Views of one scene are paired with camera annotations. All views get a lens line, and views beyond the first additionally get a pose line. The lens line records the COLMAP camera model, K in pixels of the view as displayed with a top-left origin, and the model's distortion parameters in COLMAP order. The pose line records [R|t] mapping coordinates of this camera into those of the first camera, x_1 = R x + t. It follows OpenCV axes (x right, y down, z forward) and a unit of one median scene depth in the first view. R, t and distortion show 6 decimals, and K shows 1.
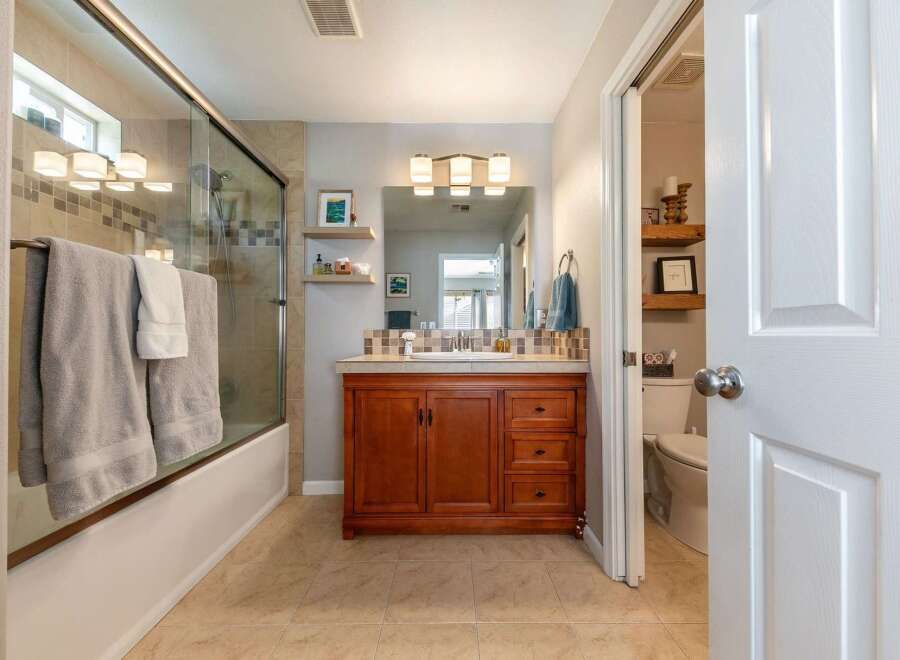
lens RADIAL K [[337.7, 0, 450.1], [0, 337.7, 326.1], [0, 0, 1]] dist [0.027809, -0.013033]
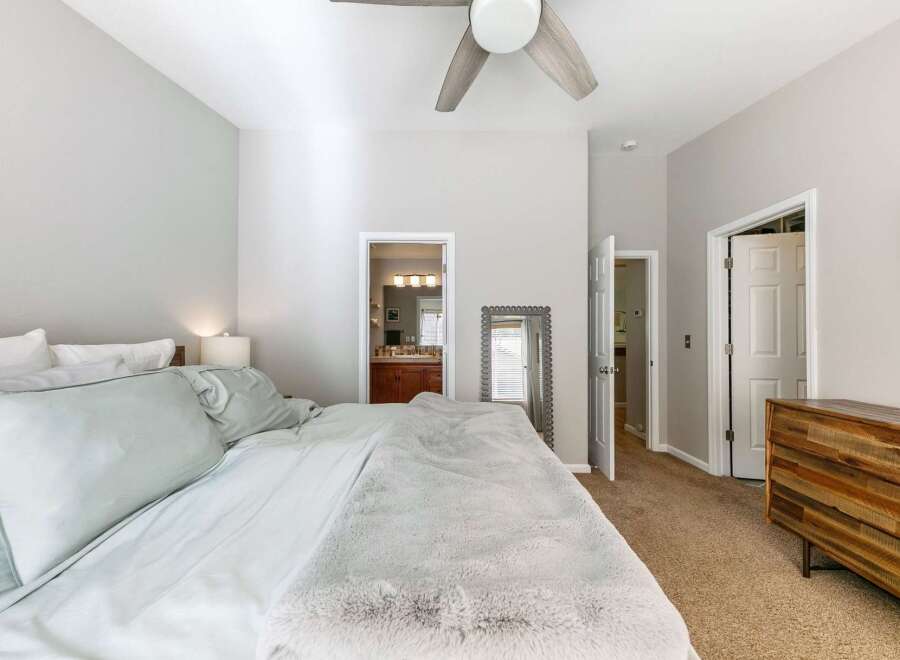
lens RADIAL K [[337.7, 0, 450.1], [0, 337.7, 326.1], [0, 0, 1]] dist [0.027809, -0.013033]
pose [[0.999974, -0.001050, -0.007093, 0.291316], [0.001016, 0.999988, -0.004850, -0.114972], [0.007098, 0.004843, 0.999963, -1.378399]]
